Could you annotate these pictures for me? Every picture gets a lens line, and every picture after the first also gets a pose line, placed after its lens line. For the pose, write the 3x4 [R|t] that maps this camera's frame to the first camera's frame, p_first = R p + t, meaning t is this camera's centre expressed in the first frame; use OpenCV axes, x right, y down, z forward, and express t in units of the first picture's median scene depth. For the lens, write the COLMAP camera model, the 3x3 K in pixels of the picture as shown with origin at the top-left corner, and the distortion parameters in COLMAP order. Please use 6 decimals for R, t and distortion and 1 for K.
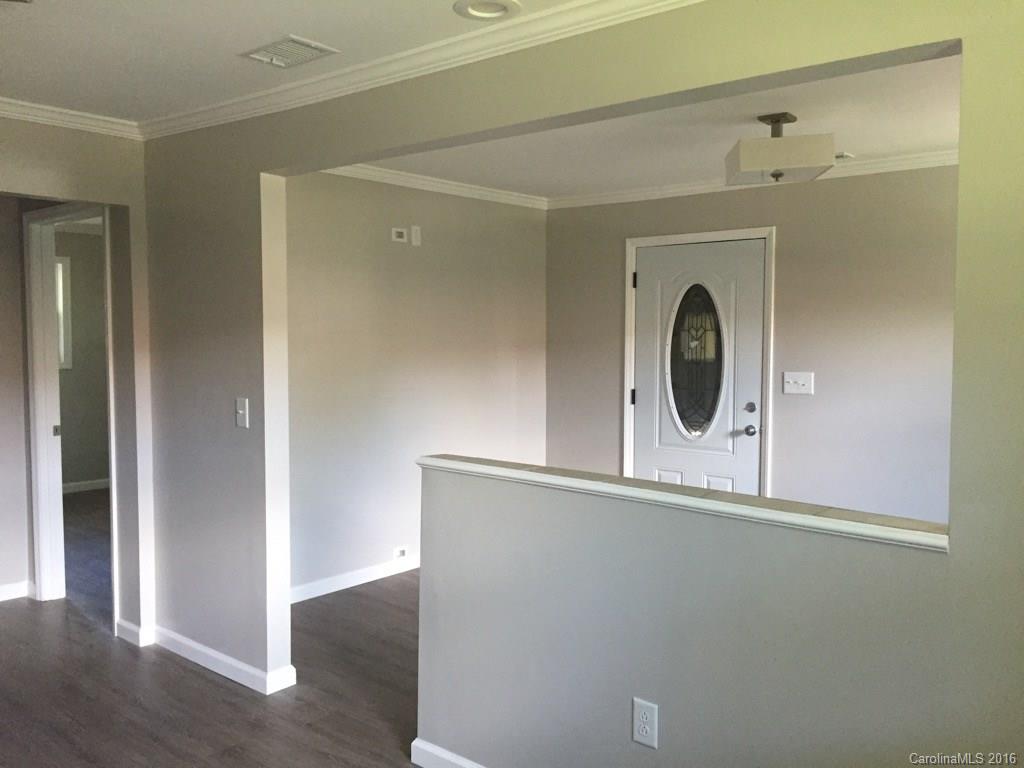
lens RADIAL K [[880.9, 0, 510.9], [0, 880.9, 380.6], [0, 0, 1]] dist [0.080220, -0.115438]
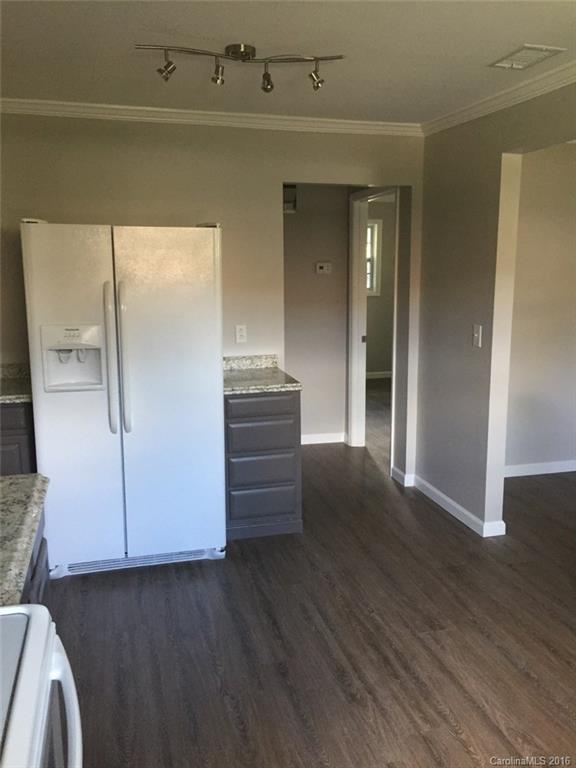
lens RADIAL K [[660.7, 0, 289.7], [0, 660.7, 381.1], [0, 0, 1]] dist [0.080220, -0.115438]
pose [[0.821962, 0.093152, -0.561872, 0.030074], [-0.026581, 0.991733, 0.125534, -0.010847], [0.568921, -0.088249, 0.817643, -0.009035]]
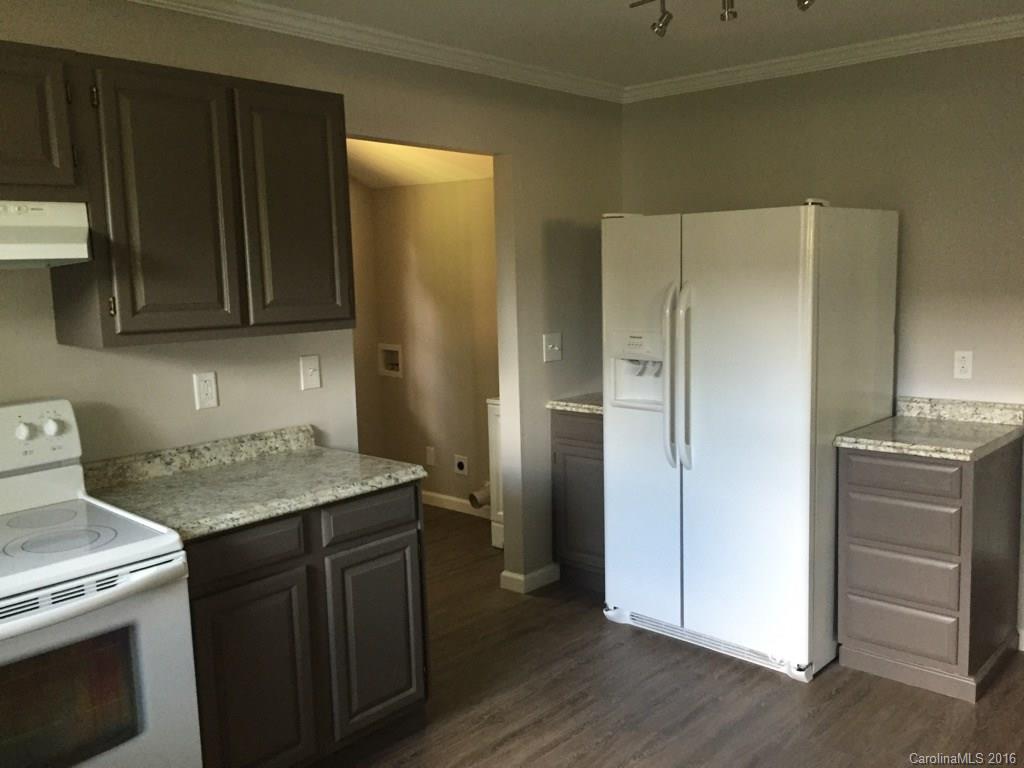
lens RADIAL K [[880.9, 0, 510.9], [0, 880.9, 380.6], [0, 0, 1]] dist [0.080220, -0.115438]
pose [[-0.043378, 0.114909, -0.992428, 0.211653], [-0.039671, 0.992382, 0.116638, -0.018883], [0.998271, 0.044430, -0.038489, 0.294353]]
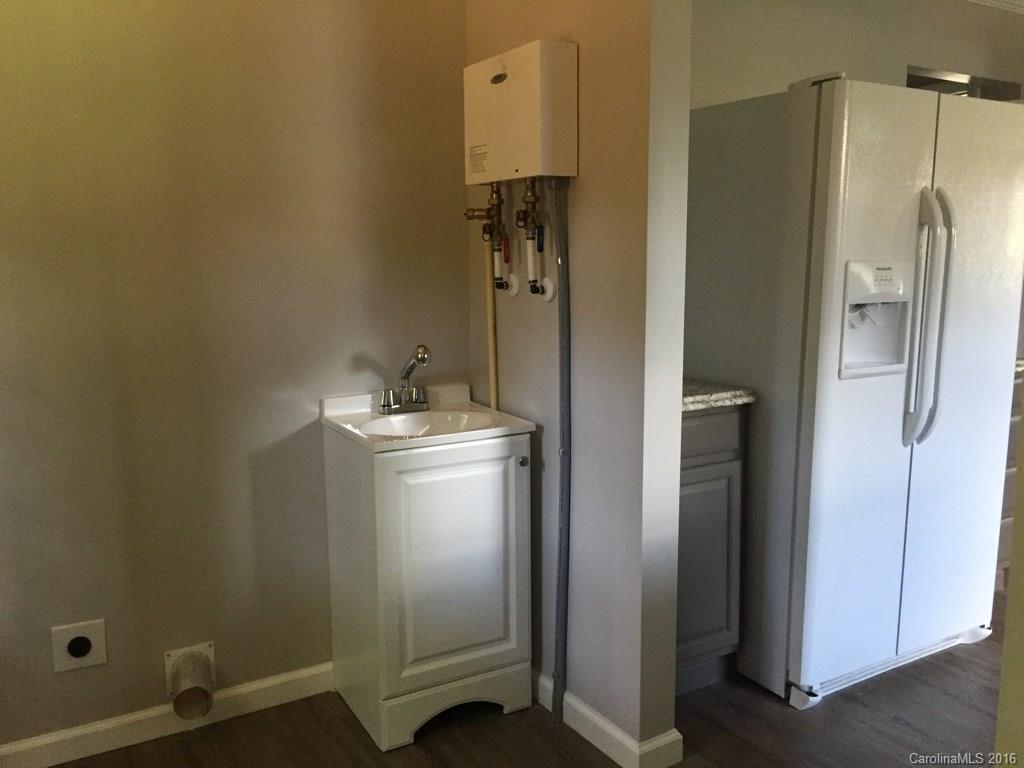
lens RADIAL K [[880.9, 0, 510.9], [0, 880.9, 380.6], [0, 0, 1]] dist [0.080220, -0.115438]
pose [[0.948758, 0.038383, -0.313664, -0.492237], [-0.009308, 0.995559, 0.093674, 0.038376], [0.315867, -0.085955, 0.944902, -0.129068]]
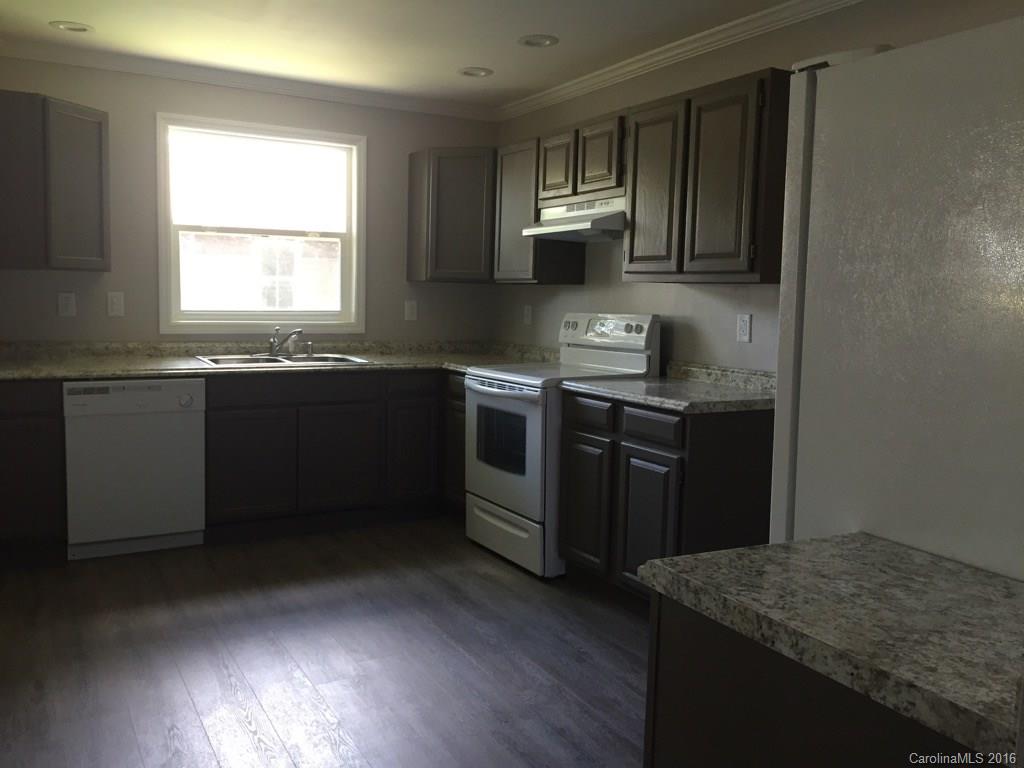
lens RADIAL K [[880.9, 0, 510.9], [0, 880.9, 380.6], [0, 0, 1]] dist [0.080220, -0.115438]
pose [[-0.935716, -0.066034, 0.346519, -0.398163], [-0.007731, 0.985925, 0.167007, -0.016381], [-0.352670, 0.153592, -0.923057, 0.807148]]
